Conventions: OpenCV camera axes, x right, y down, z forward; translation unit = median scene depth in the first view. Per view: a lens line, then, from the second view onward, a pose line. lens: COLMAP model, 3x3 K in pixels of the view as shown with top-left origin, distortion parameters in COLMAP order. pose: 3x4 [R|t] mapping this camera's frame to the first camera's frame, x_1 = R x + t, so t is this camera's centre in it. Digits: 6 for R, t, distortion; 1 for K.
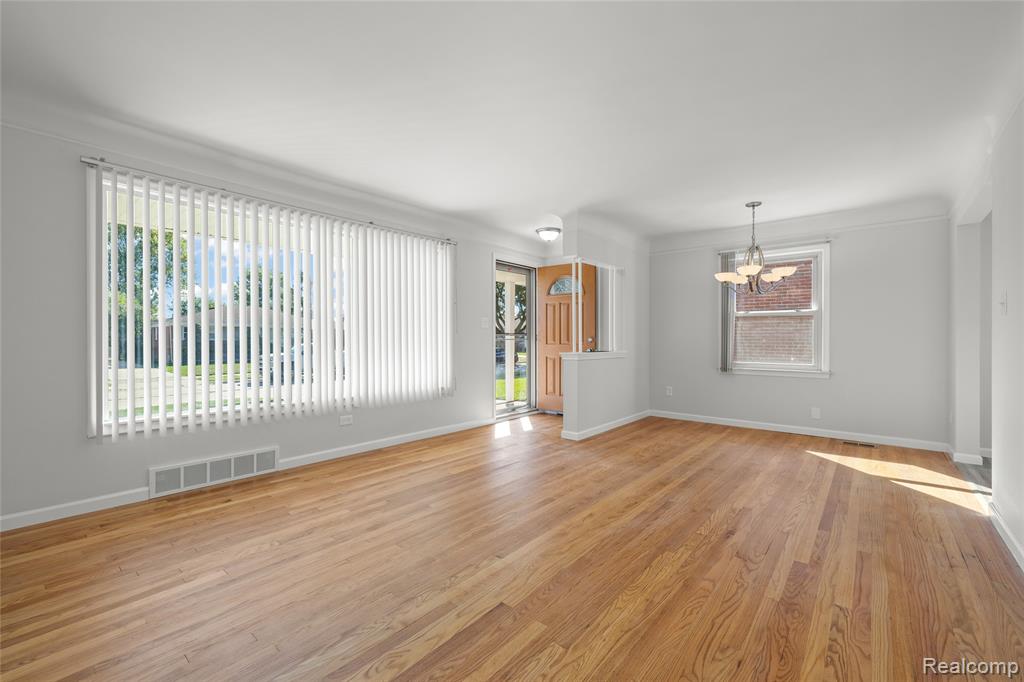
lens RADIAL K [[428.8, 0, 509.2], [0, 428.8, 342.4], [0, 0, 1]] dist [0.002526, 0.000633]
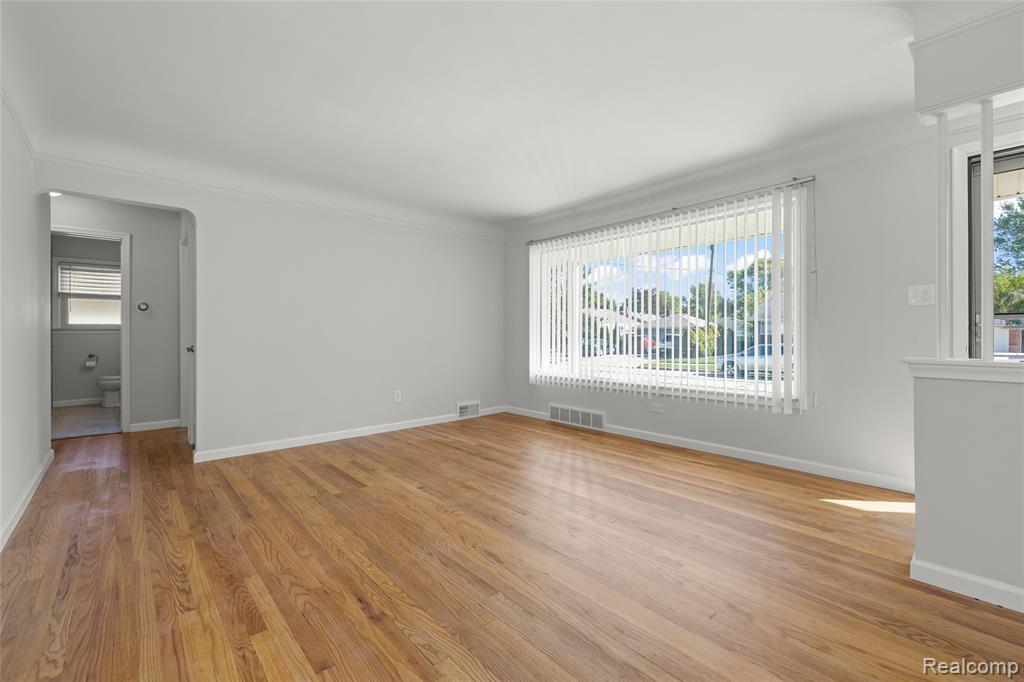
lens RADIAL K [[428.8, 0, 511.1], [0, 428.8, 336.0], [0, 0, 1]] dist [0.002526, 0.000633]
pose [[-0.131021, 0.003746, -0.991373, 1.431486], [-0.003275, 0.999986, 0.004212, 0.008140], [0.991374, 0.003798, -0.131007, 1.618556]]
